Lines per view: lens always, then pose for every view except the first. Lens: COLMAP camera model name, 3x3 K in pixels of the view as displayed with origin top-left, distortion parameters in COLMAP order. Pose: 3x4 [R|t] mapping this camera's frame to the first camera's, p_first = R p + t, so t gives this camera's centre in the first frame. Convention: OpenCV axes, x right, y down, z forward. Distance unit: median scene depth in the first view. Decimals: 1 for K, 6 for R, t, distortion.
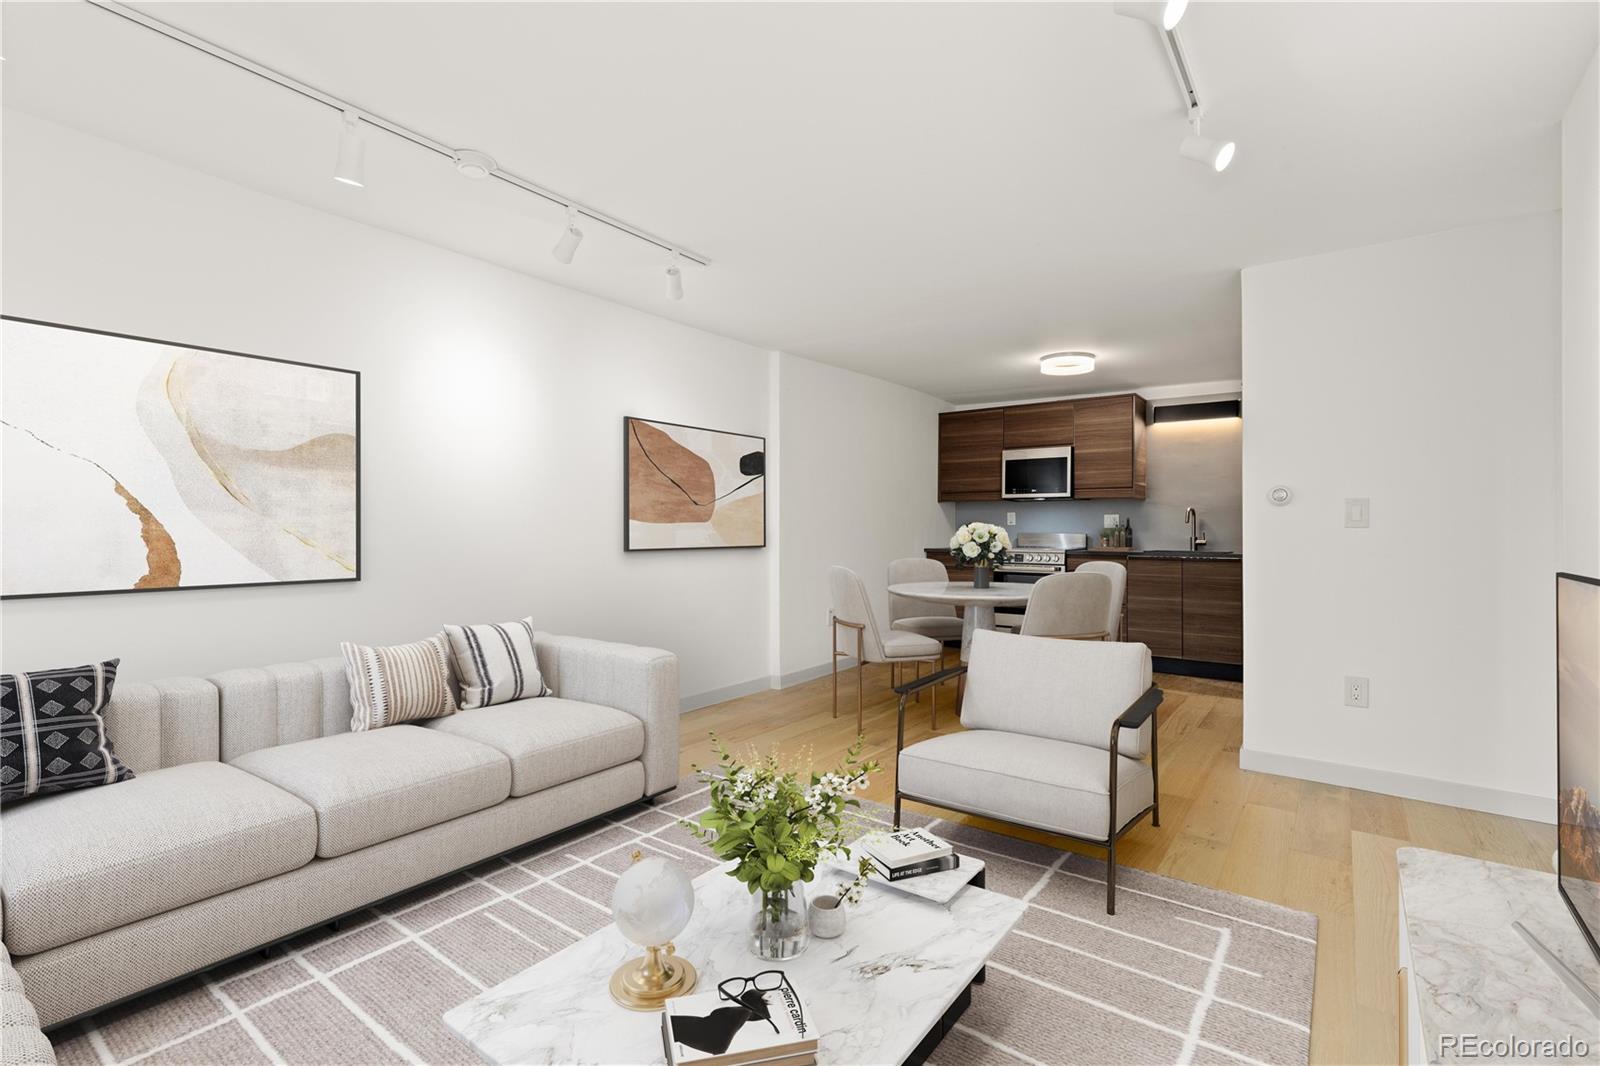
lens RADIAL K [[727.6, 0, 796.8], [0, 727.6, 528.0], [0, 0, 1]] dist [0.010109, -0.000749]
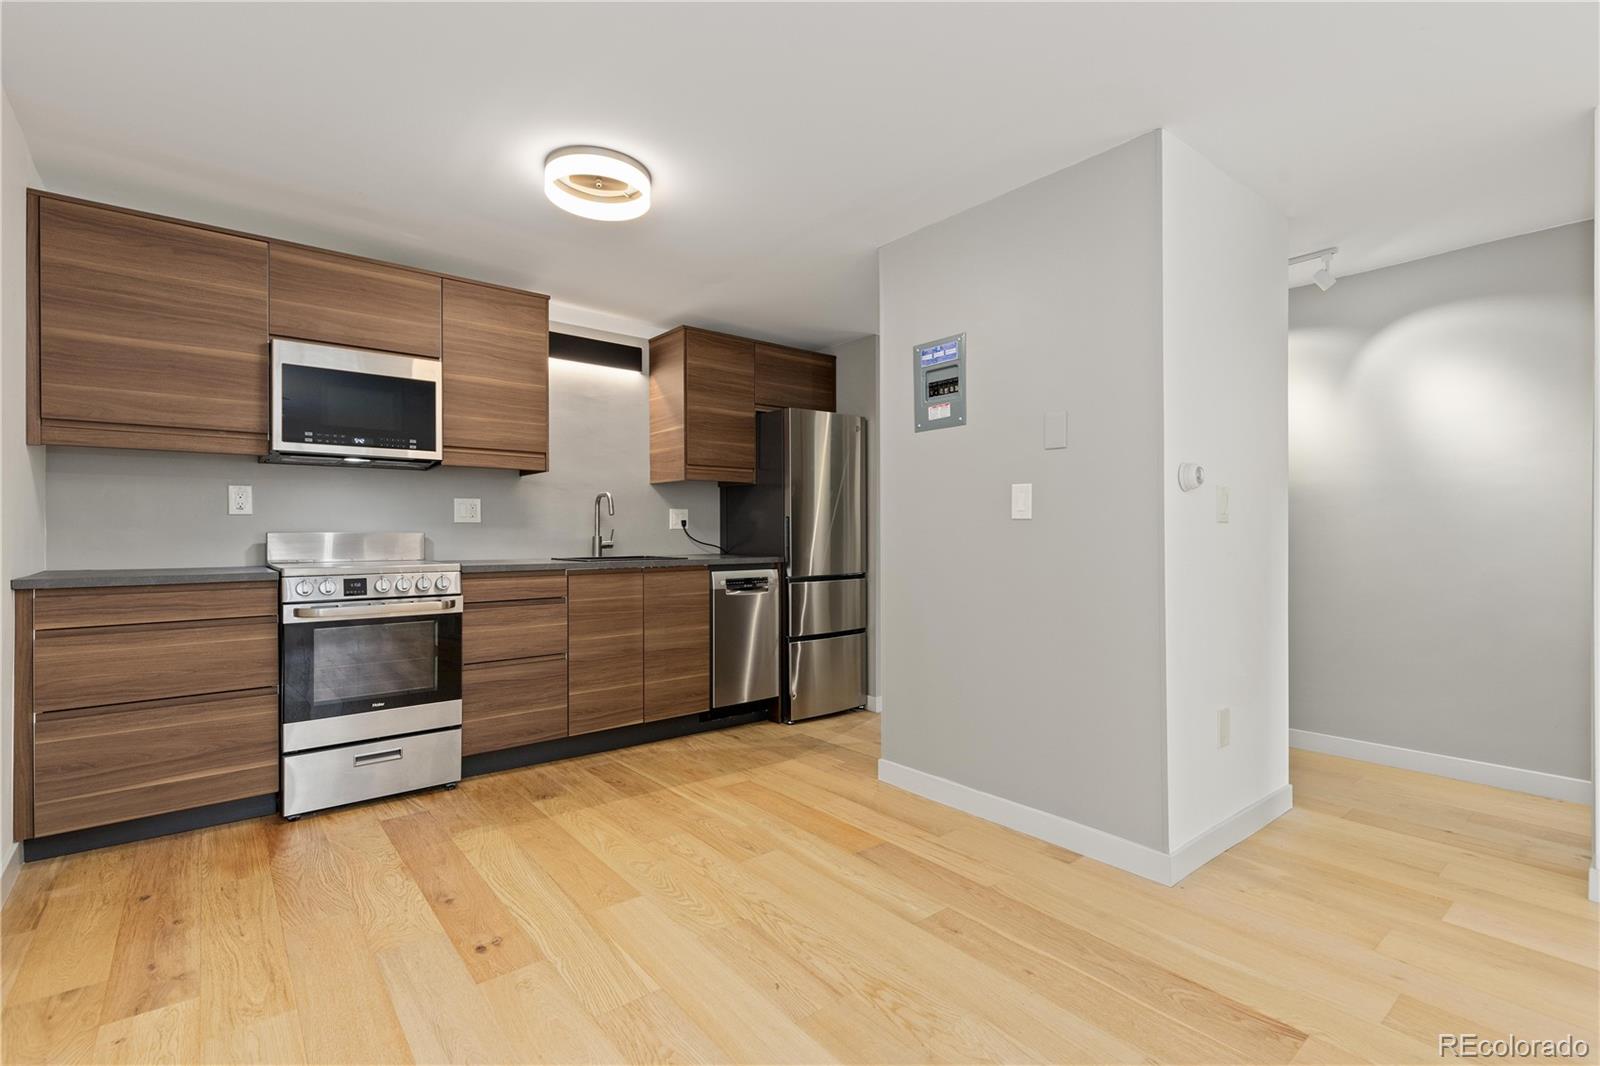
lens RADIAL K [[727.6, 0, 789.9], [0, 727.6, 532.2], [0, 0, 1]] dist [0.010109, -0.000749]
pose [[0.254247, -0.004663, 0.967128, -0.059907], [-0.001534, 0.999985, 0.005225, 0.004693], [-0.967138, -0.002812, 0.254236, 0.629823]]
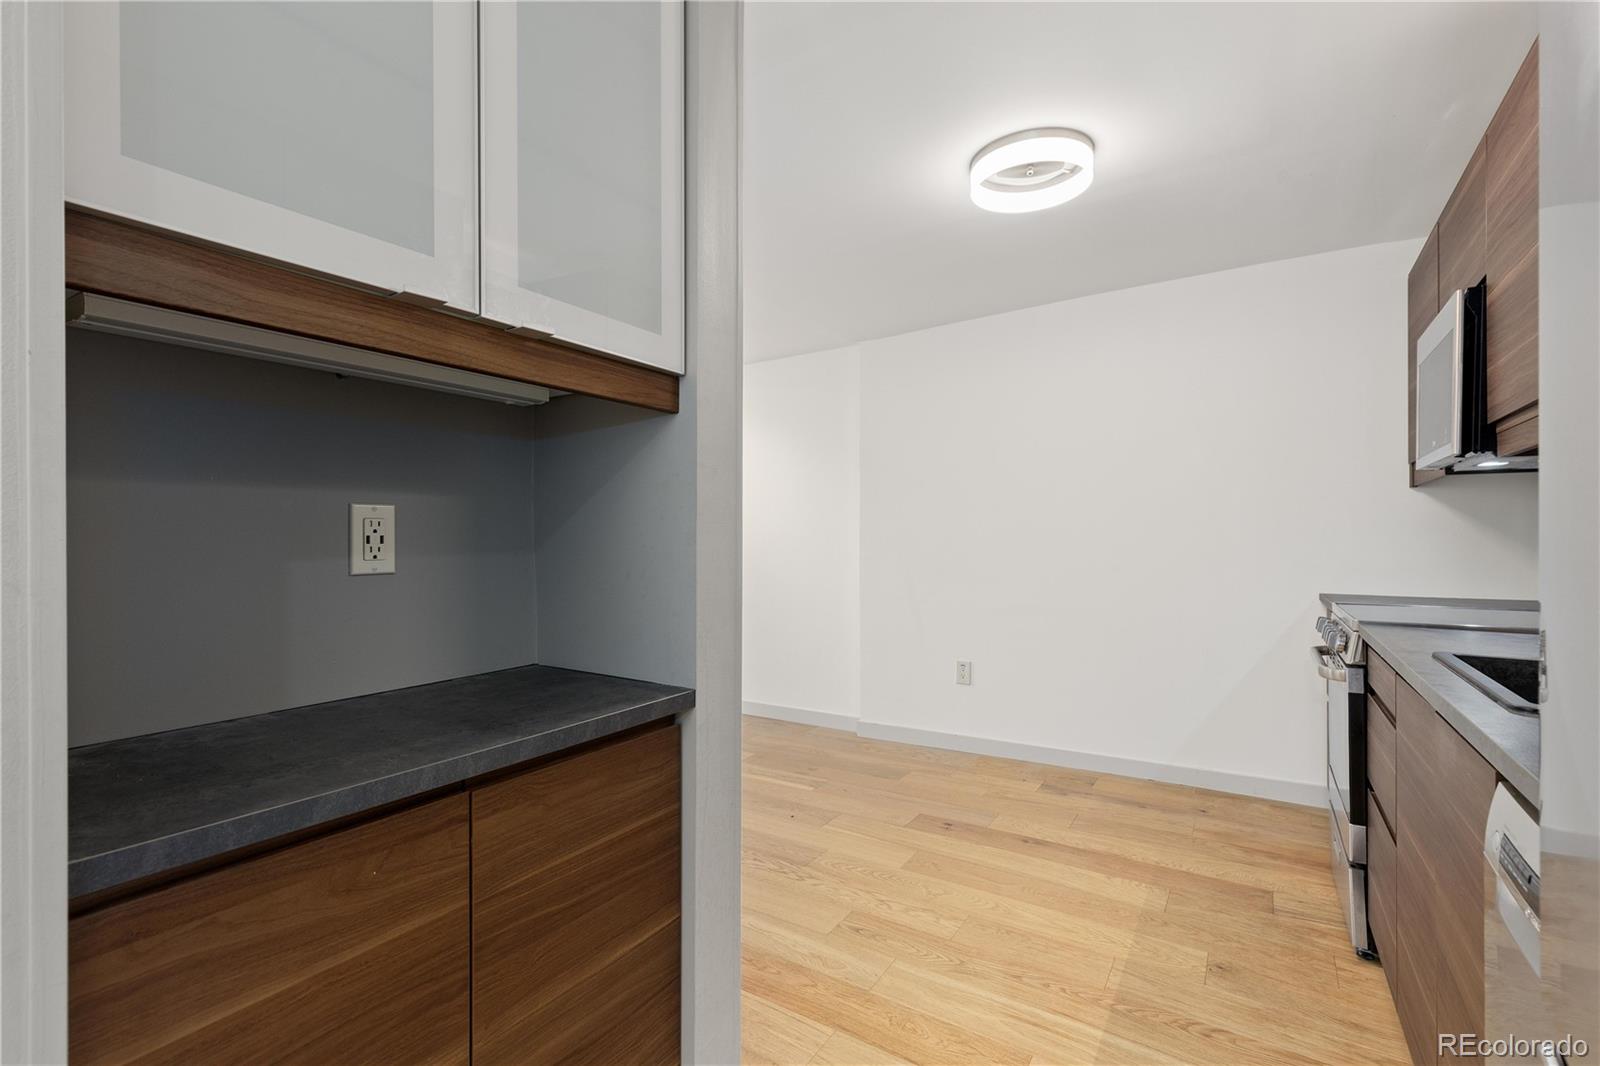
lens RADIAL K [[727.6, 0, 803.7], [0, 727.6, 536.7], [0, 0, 1]] dist [0.010109, -0.000749]
pose [[0.078445, -0.001692, -0.996917, 0.659596], [0.003445, 0.999993, -0.001426, -0.008390], [0.996912, -0.003323, 0.078450, 0.698606]]
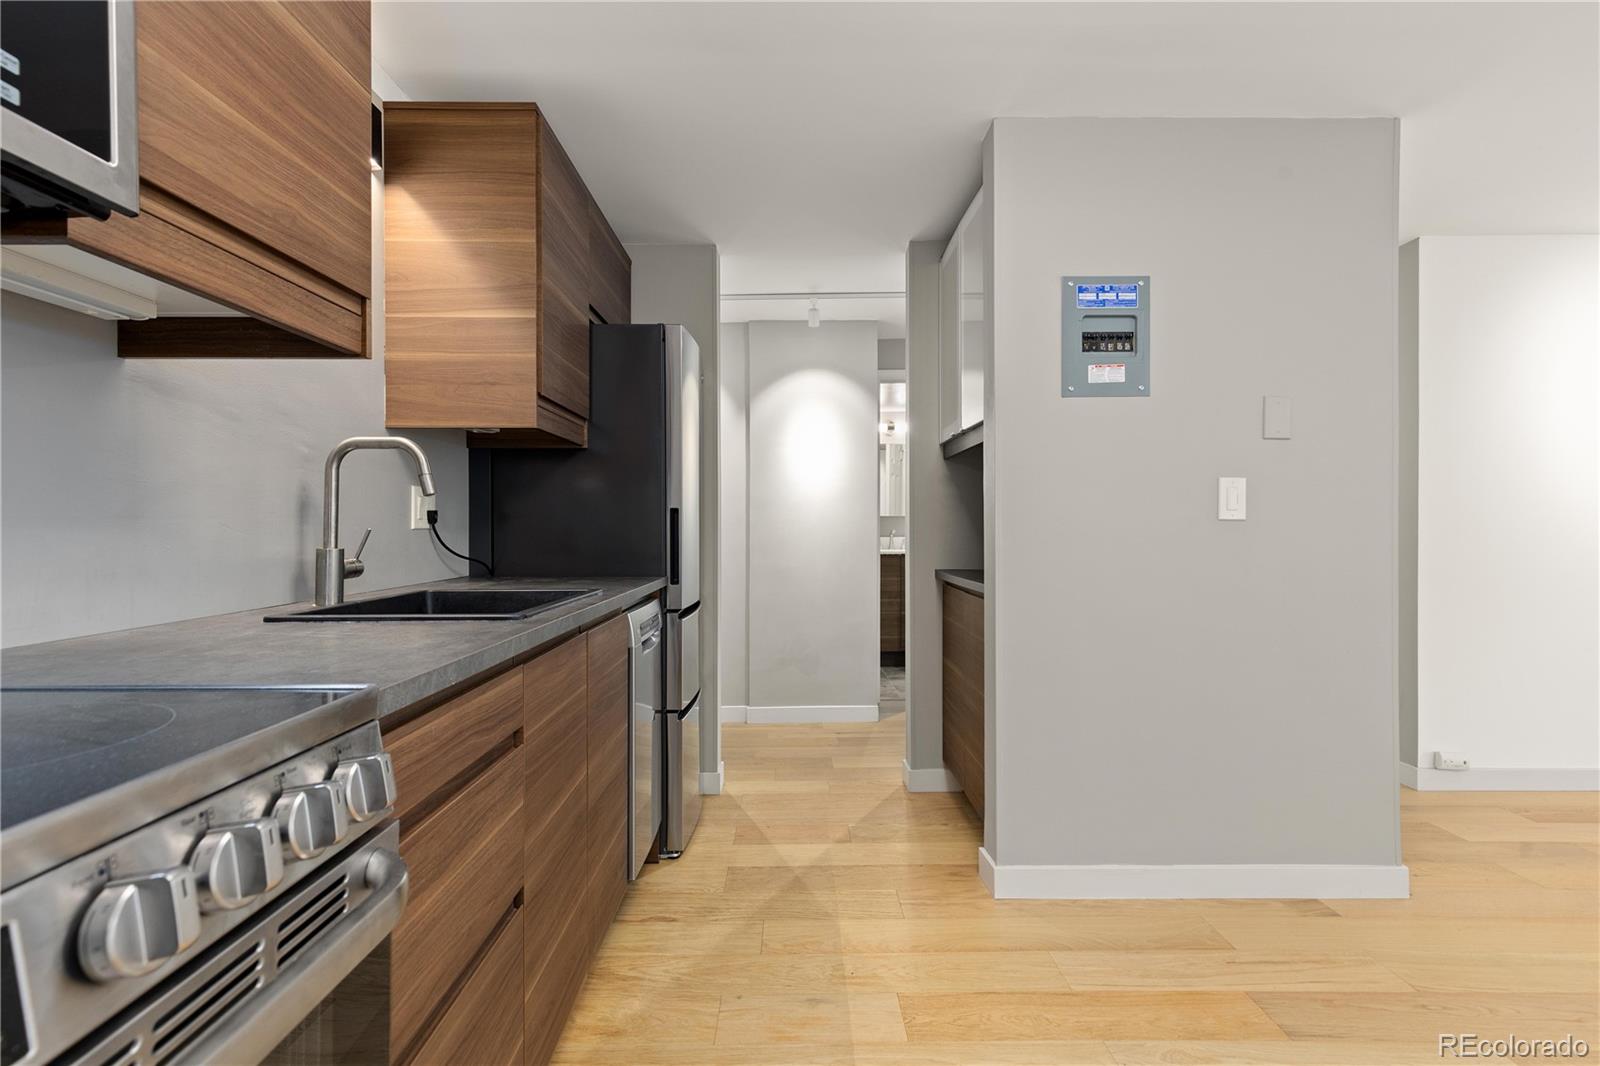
lens RADIAL K [[727.6, 0, 793.3], [0, 727.6, 530.2], [0, 0, 1]] dist [0.010109, -0.000749]
pose [[-0.600456, -0.006752, 0.799629, 0.226401], [-0.005319, 0.999976, 0.004450, 0.003610], [-0.799640, -0.001581, -0.600478, 0.983254]]
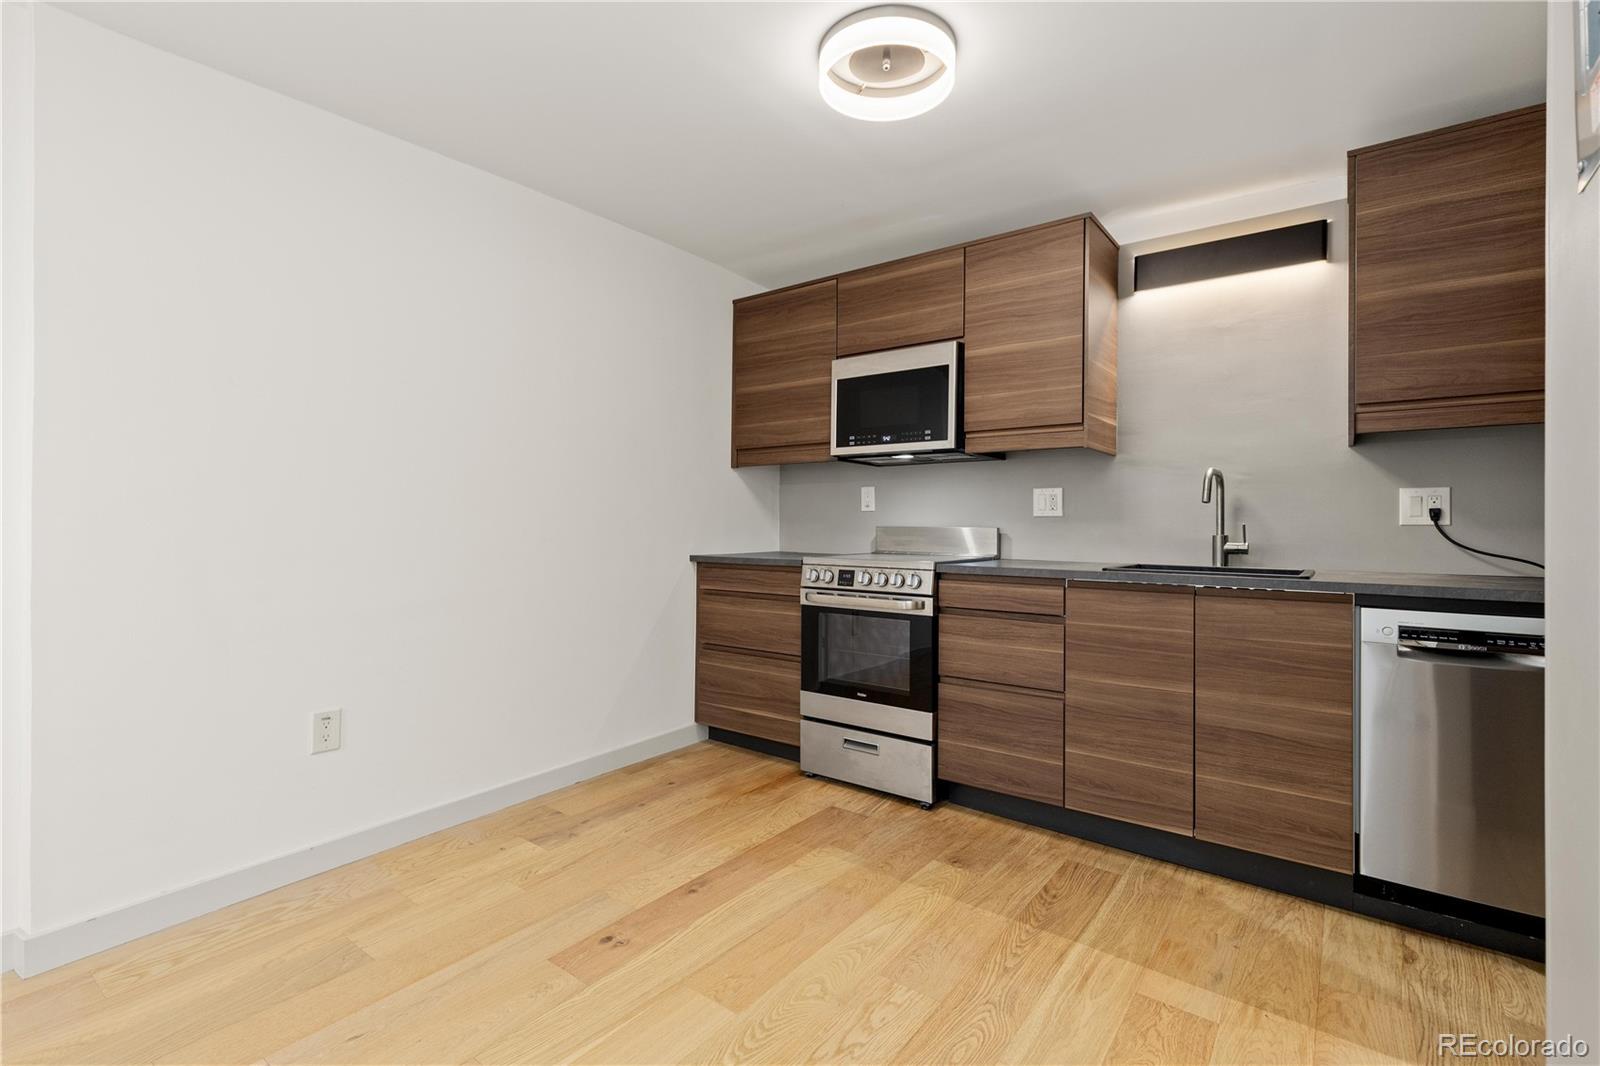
lens RADIAL K [[727.6, 0, 793.9], [0, 727.6, 524.6], [0, 0, 1]] dist [0.010109, -0.000749]
pose [[0.999937, 0.003290, -0.010722, 0.276492], [-0.003274, 0.999994, 0.001499, 0.005691], [0.010727, -0.001464, 0.999941, 0.528331]]
